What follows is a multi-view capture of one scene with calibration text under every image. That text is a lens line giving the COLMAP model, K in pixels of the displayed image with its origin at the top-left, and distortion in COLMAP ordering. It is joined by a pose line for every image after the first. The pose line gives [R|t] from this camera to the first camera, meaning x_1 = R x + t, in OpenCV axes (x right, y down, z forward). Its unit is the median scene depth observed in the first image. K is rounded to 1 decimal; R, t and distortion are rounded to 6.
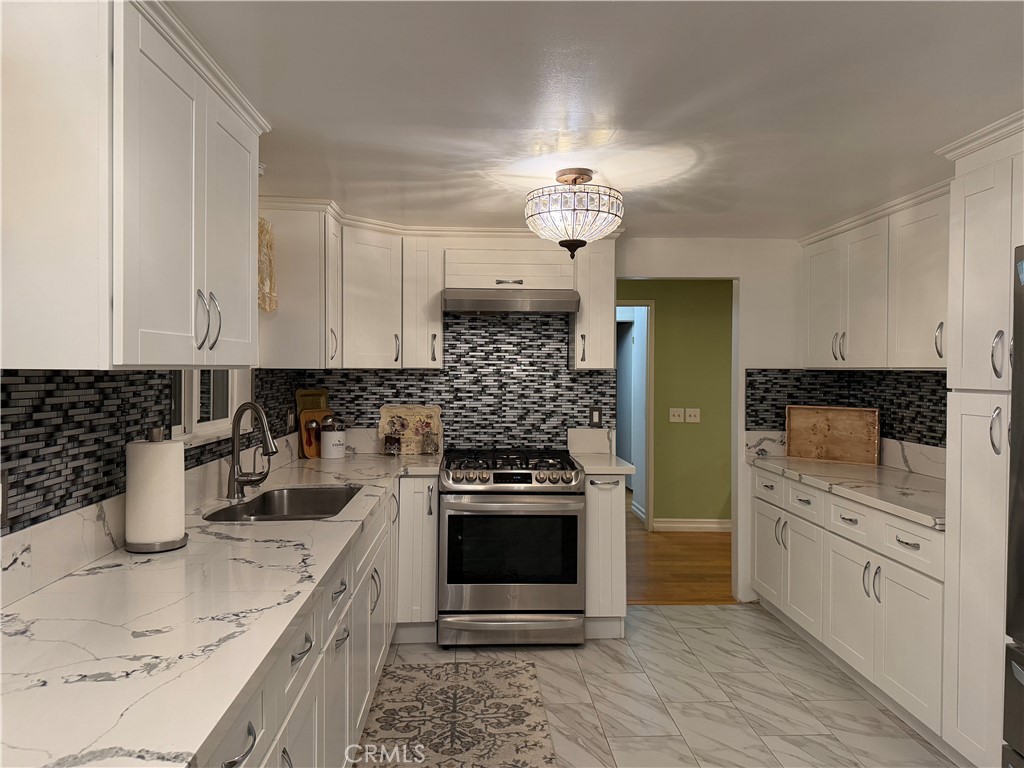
lens RADIAL K [[708.8, 0, 485.6], [0, 708.8, 365.9], [0, 0, 1]] dist [0.041556, -0.041164]
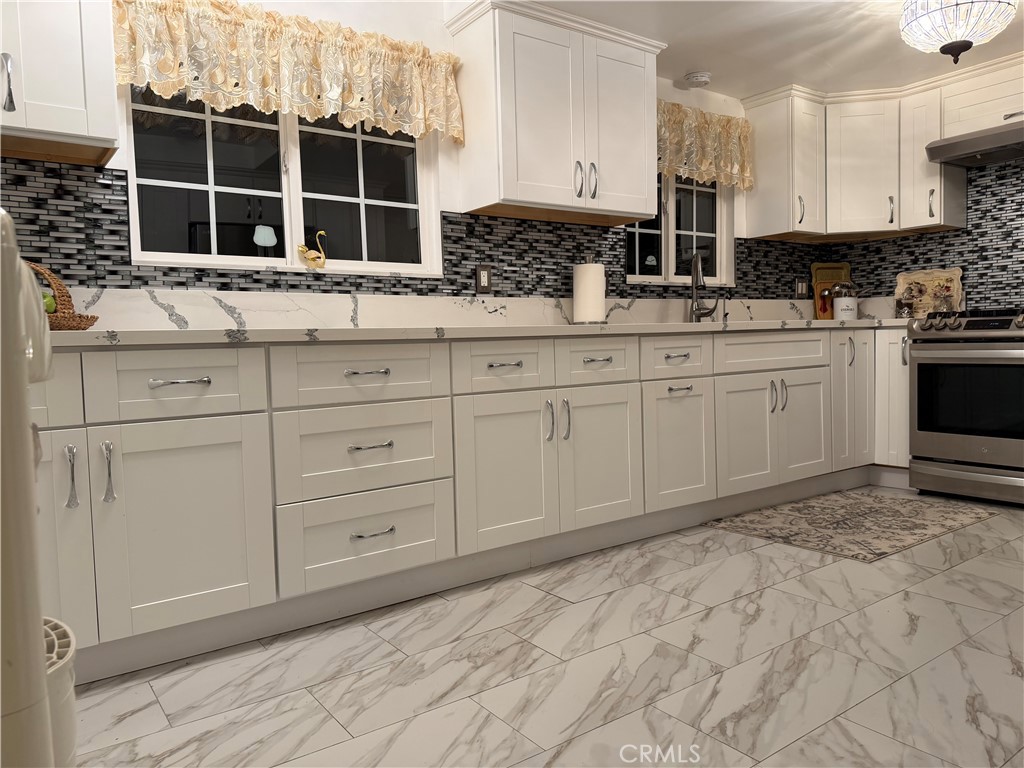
lens RADIAL K [[708.8, 0, 519.2], [0, 708.8, 374.9], [0, 0, 1]] dist [0.041556, -0.041164]
pose [[0.560300, 0.022924, -0.827972, 0.405647], [0.032057, 0.998268, 0.049333, 0.135017], [0.827669, -0.054183, 0.558595, -0.036929]]
